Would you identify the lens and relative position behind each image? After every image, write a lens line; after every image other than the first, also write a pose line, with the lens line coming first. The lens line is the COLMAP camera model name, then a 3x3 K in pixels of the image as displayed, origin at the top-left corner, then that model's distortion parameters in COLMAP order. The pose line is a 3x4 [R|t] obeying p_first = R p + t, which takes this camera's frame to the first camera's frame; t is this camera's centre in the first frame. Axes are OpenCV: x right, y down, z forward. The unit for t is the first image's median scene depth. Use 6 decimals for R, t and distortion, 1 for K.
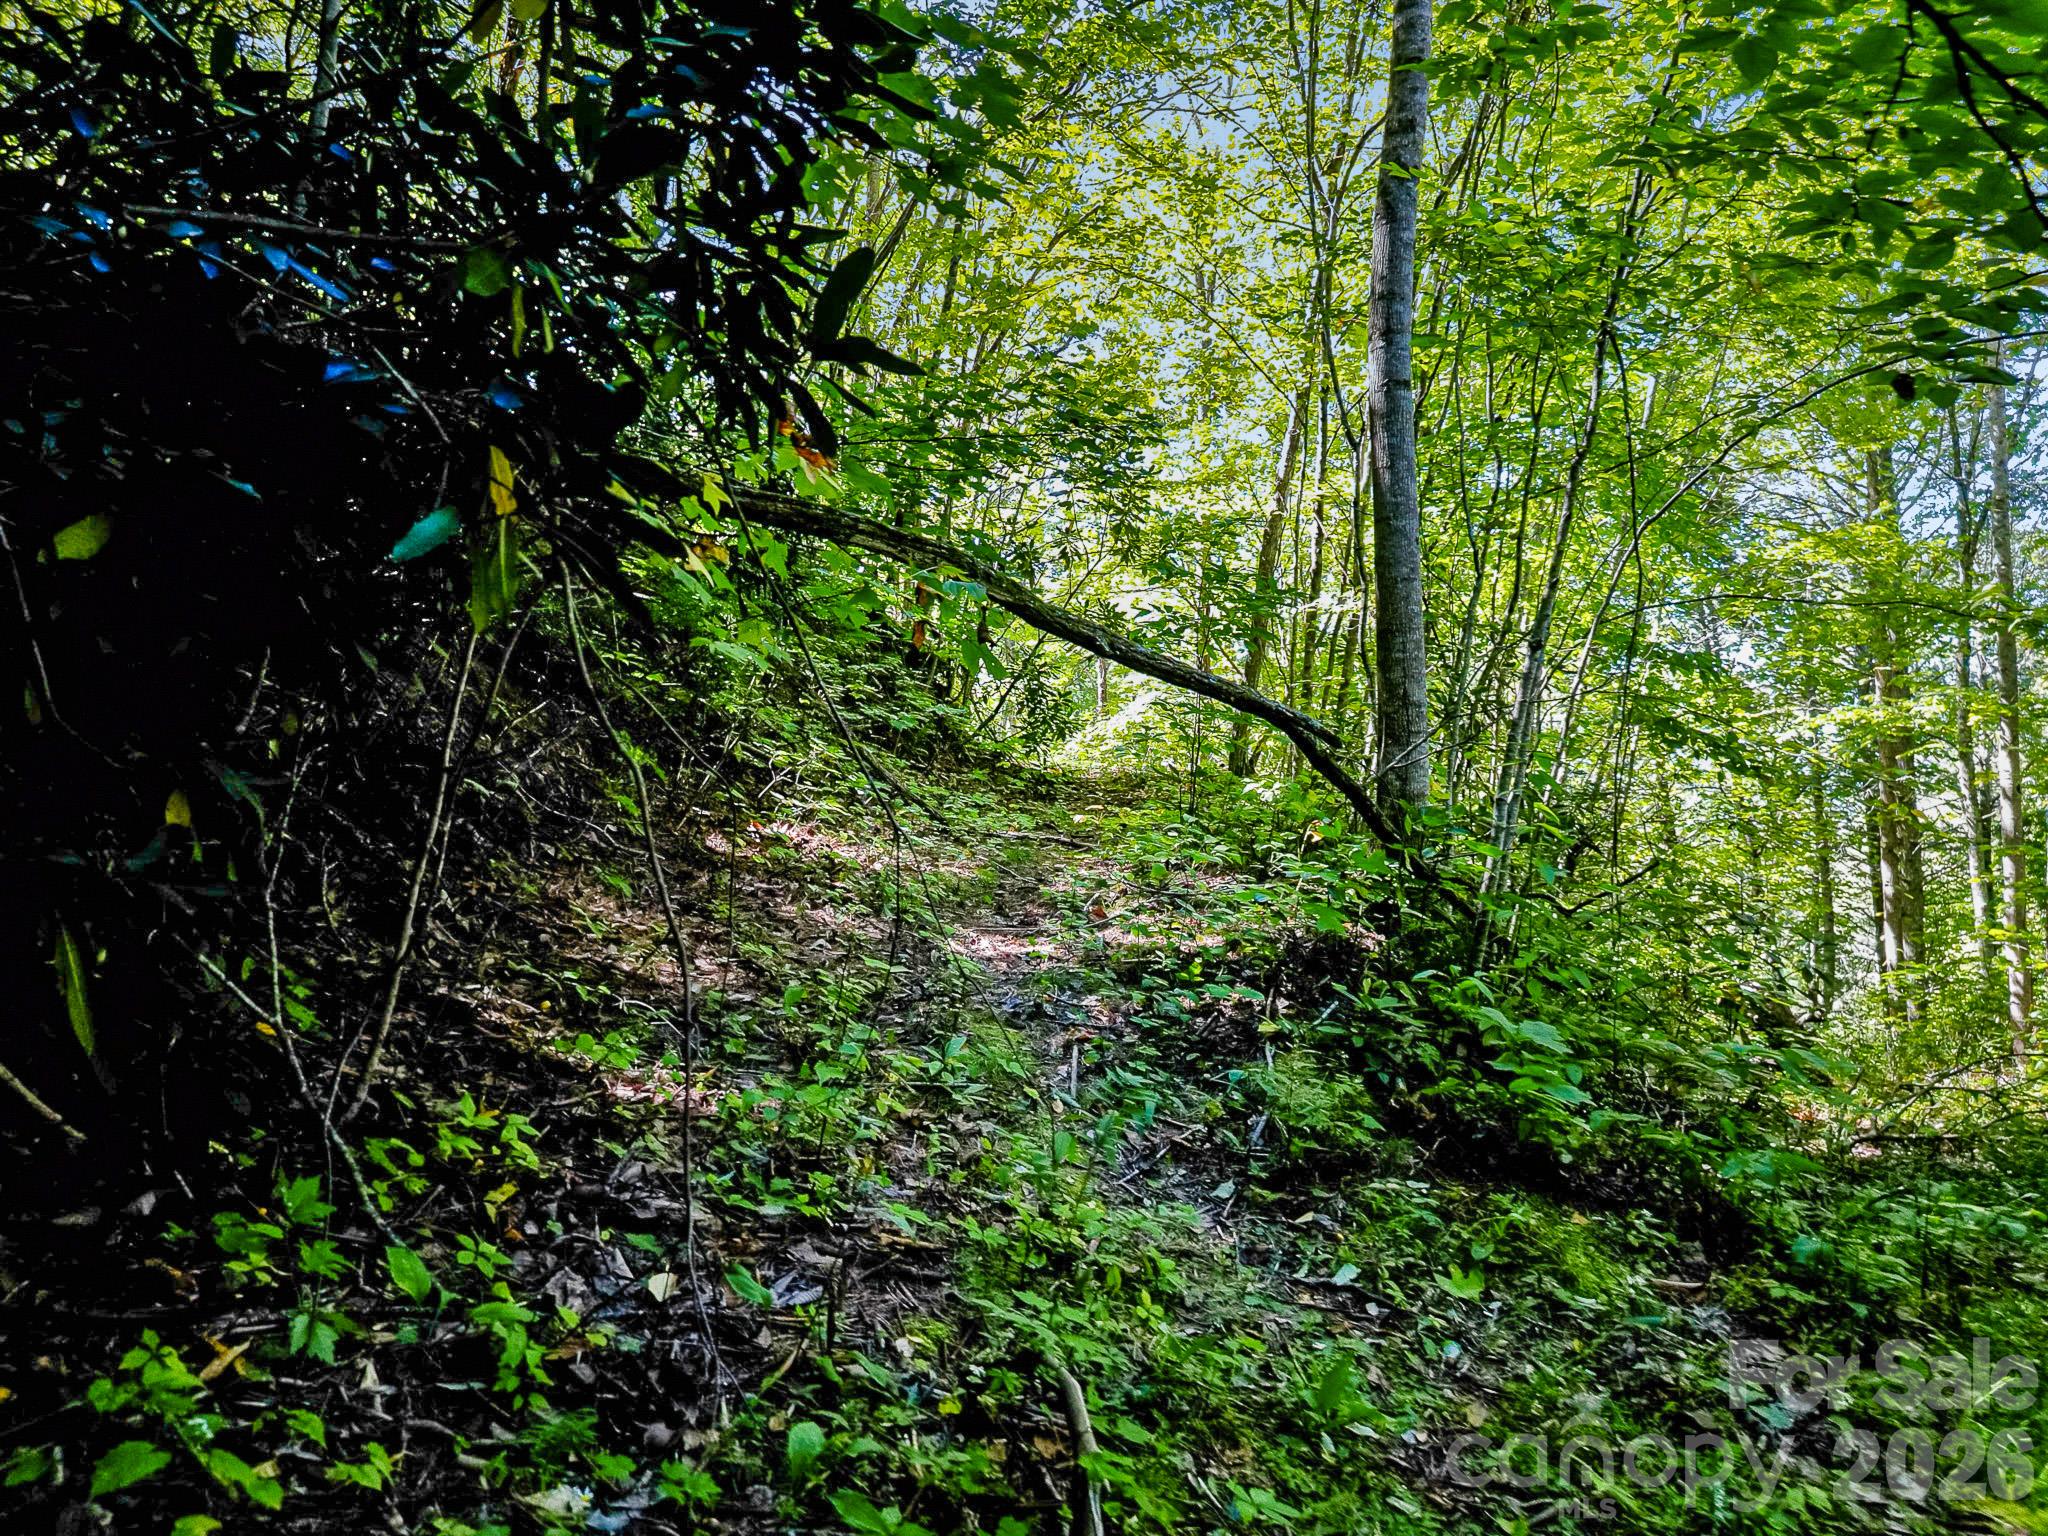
lens RADIAL K [[1409.5, 0, 1015.5], [0, 1409.5, 779.0], [0, 0, 1]] dist [0.074749, -0.104865]
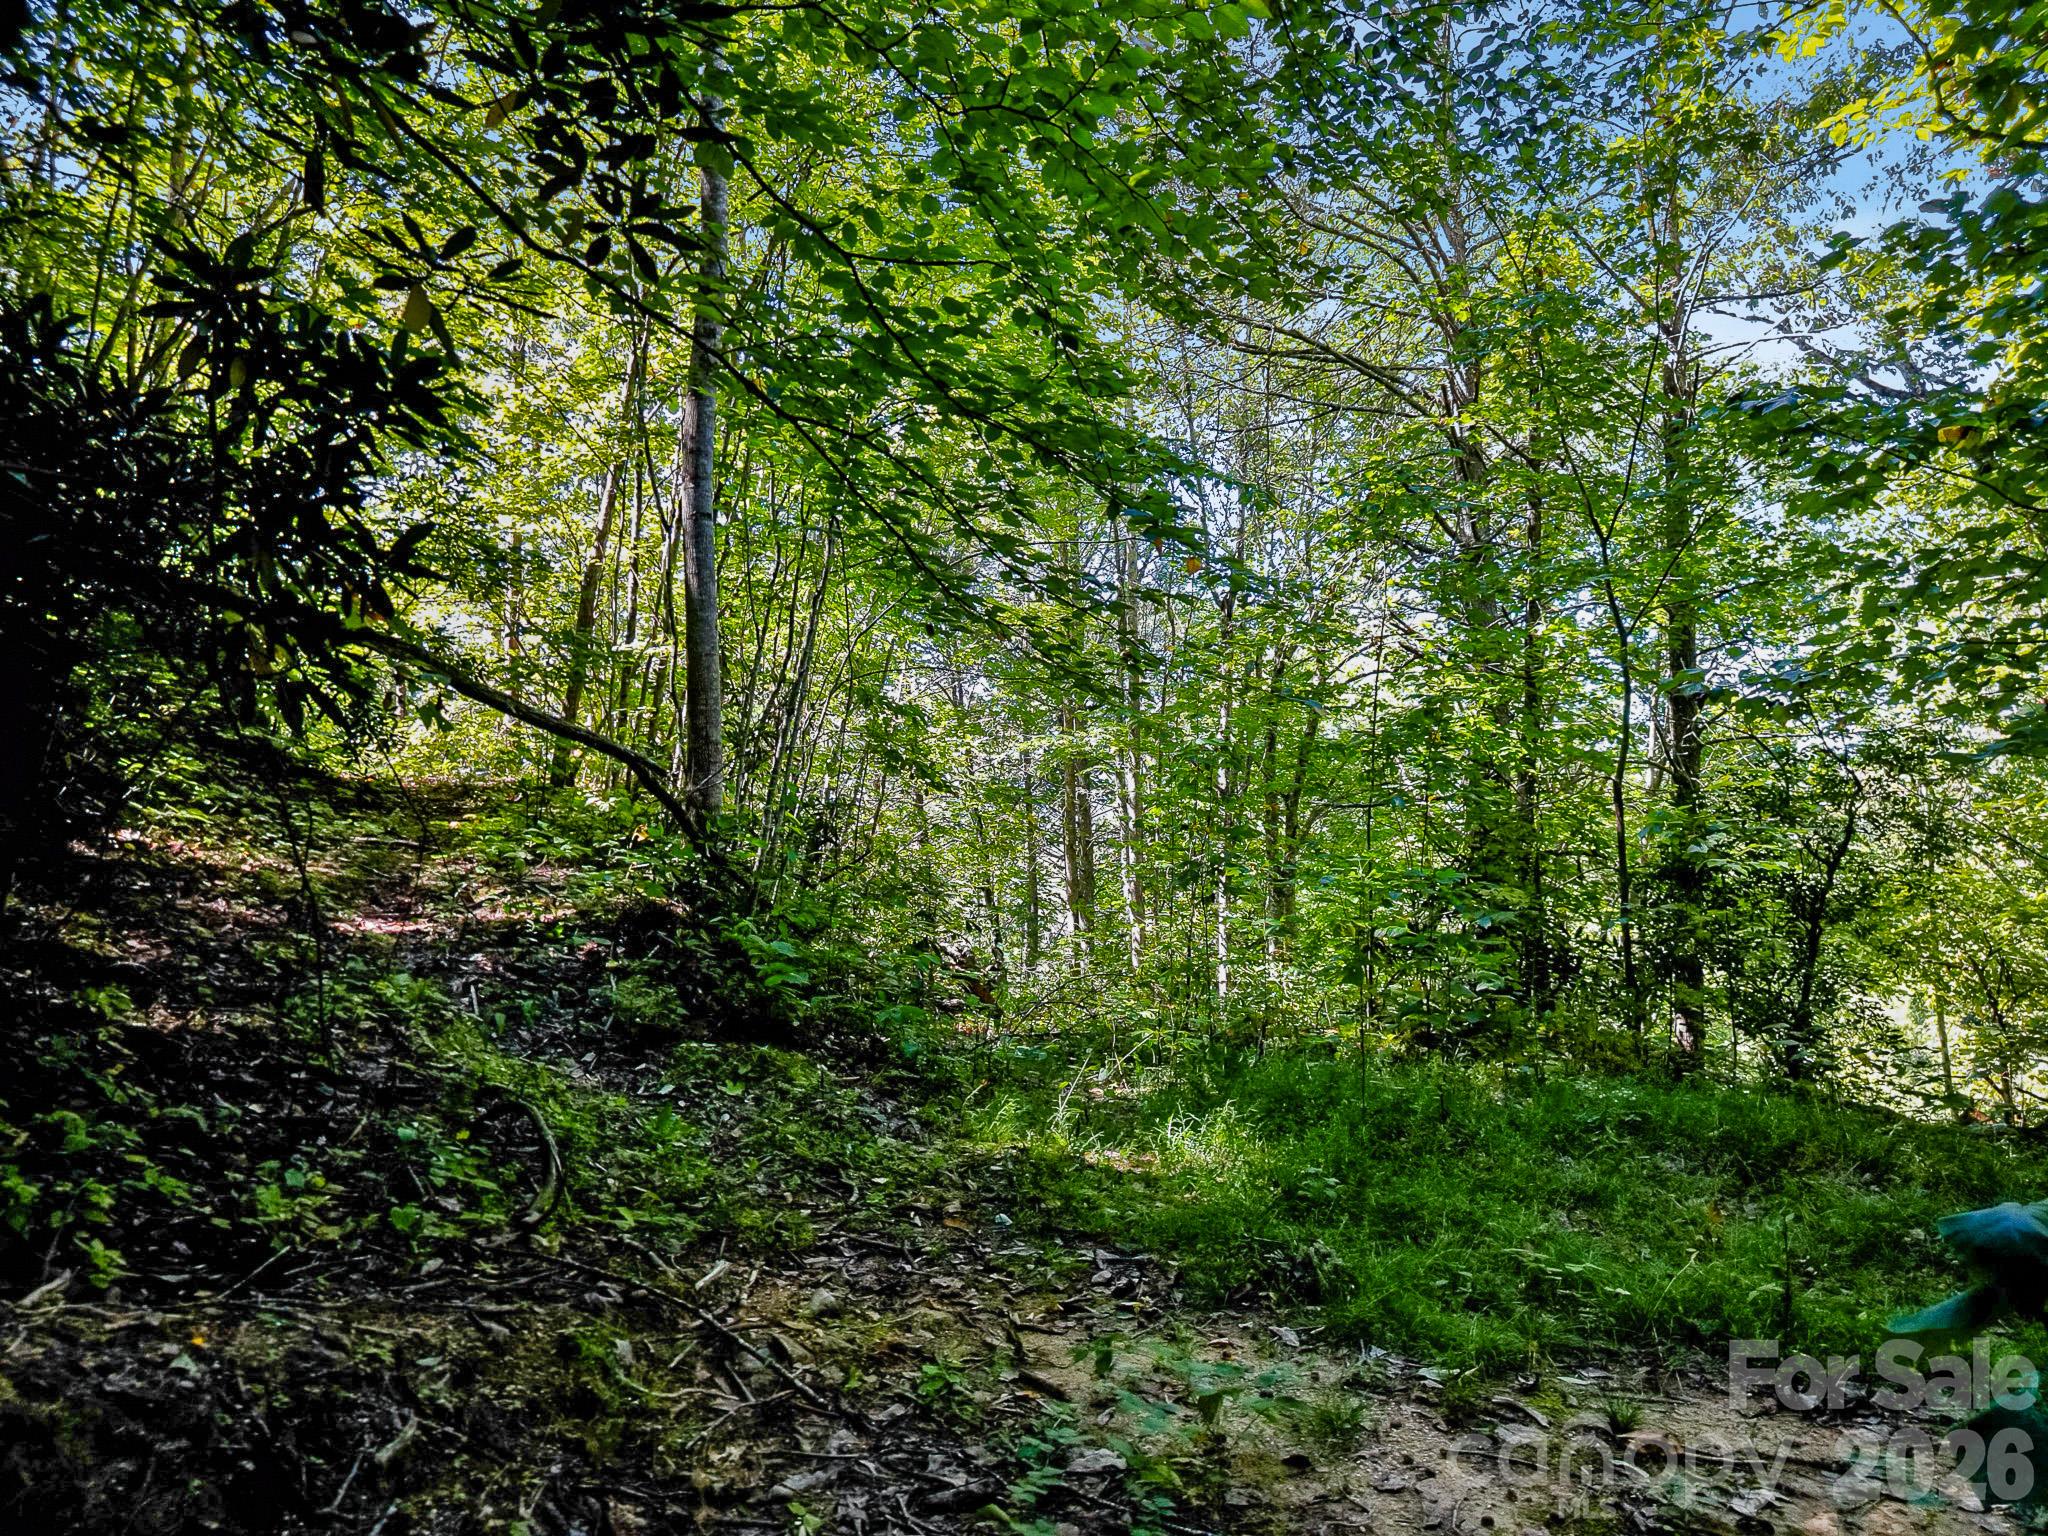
lens RADIAL K [[1409.5, 0, 1015.5], [0, 1409.5, 779.0], [0, 0, 1]] dist [0.074749, -0.104865]
pose [[0.884696, 0.011390, 0.466029, -0.105715], [-0.009357, 0.999934, -0.006676, -0.009650], [-0.466074, 0.001545, 0.884744, -0.380965]]
